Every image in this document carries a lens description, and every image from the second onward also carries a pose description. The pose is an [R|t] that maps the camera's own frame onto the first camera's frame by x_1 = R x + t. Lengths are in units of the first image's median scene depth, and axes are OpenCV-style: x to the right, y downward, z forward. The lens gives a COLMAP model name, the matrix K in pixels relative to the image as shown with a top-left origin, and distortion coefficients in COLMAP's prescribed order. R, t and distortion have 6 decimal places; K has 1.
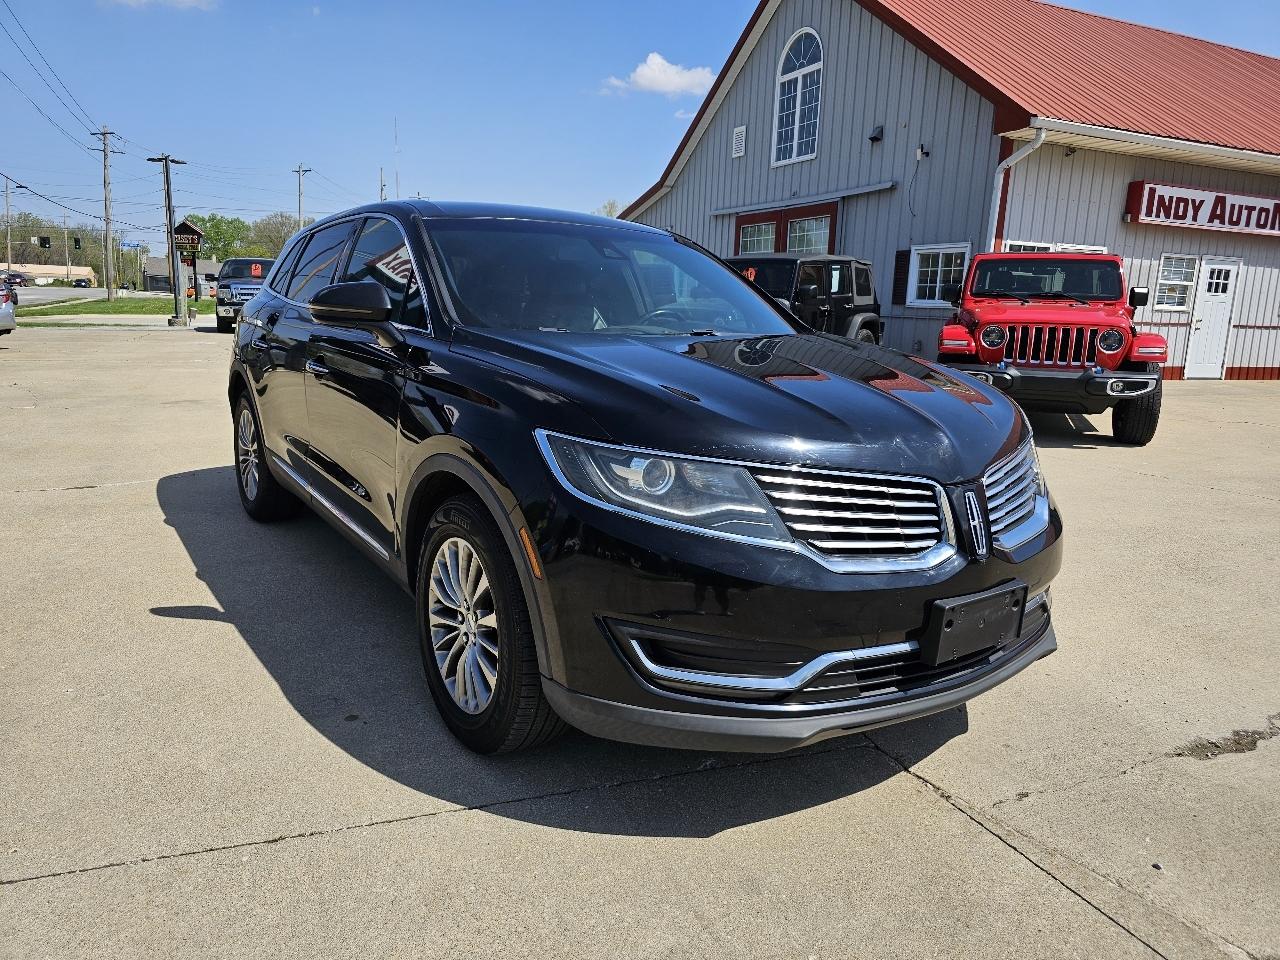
lens RADIAL K [[876.6, 0, 639.5], [0, 876.6, 496.5], [0, 0, 1]] dist [0.045665, -0.040288]
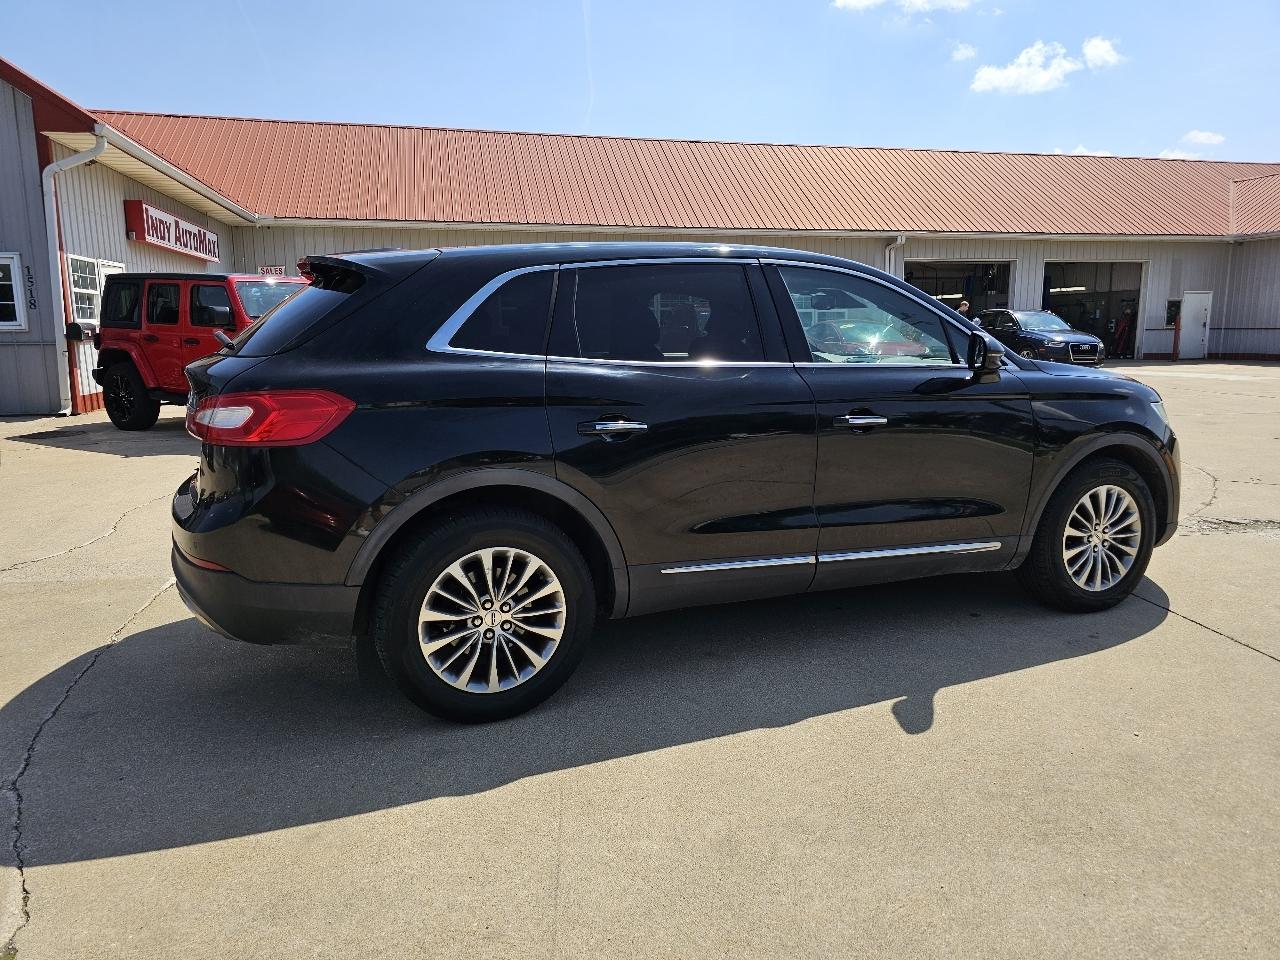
lens RADIAL K [[876.6, 0, 639.5], [0, 876.6, 496.5], [0, 0, 1]] dist [0.045665, -0.040288]
pose [[0.170160, -0.223558, 0.959723, -0.371787], [0.226888, 0.956647, 0.182615, -0.079211], [-0.958941, 0.186676, 0.213506, 0.272140]]
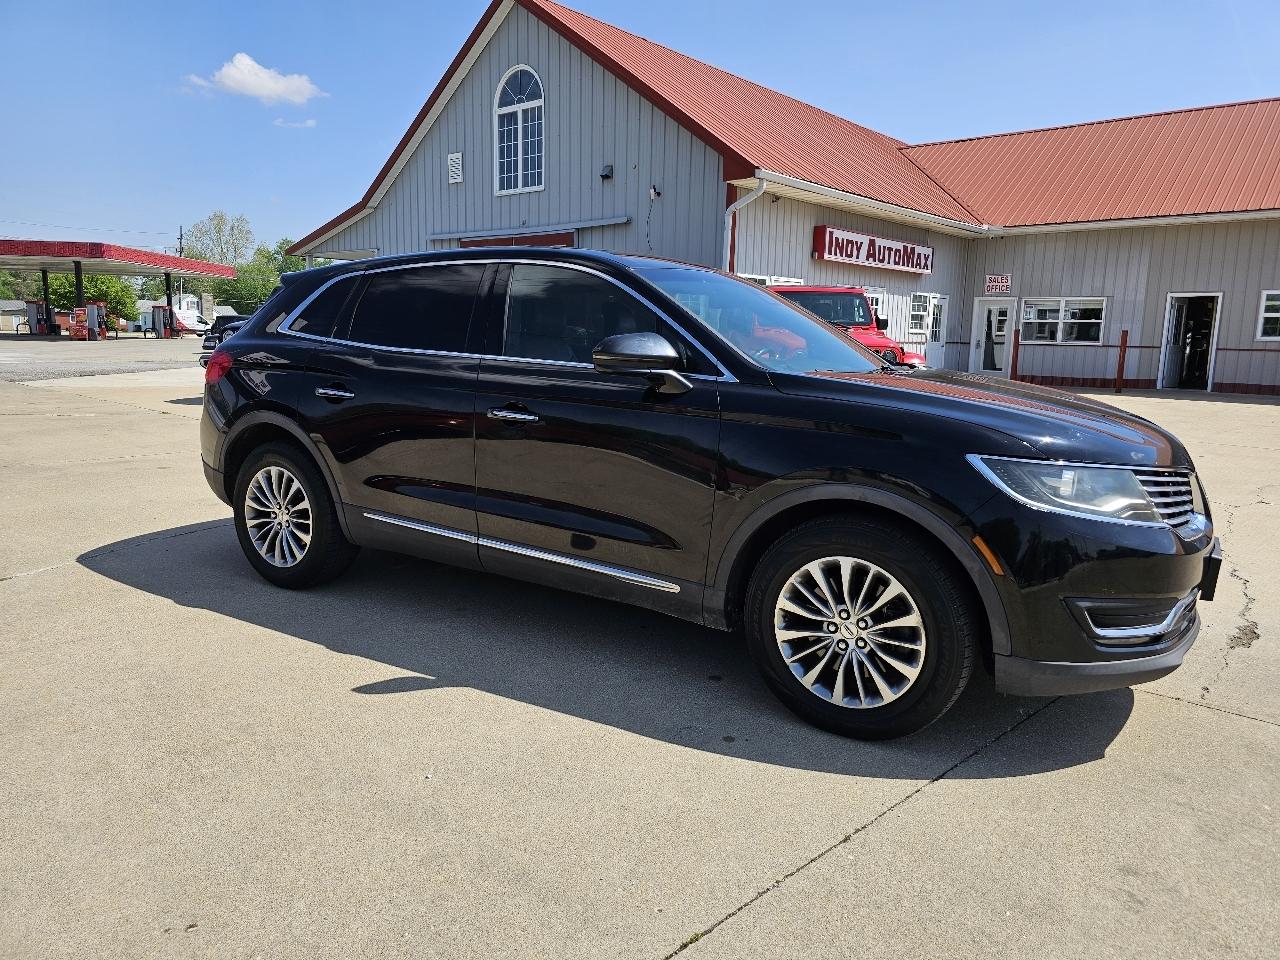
lens RADIAL K [[892.6, 0, 630.9], [0, 892.6, 492.9], [0, 0, 1]] dist [0.033735, -0.001886]
pose [[0.908953, -0.089005, 0.407288, -0.189716], [0.100171, 0.994951, -0.006127, -0.011596], [-0.404686, 0.046368, 0.913279, 0.008287]]
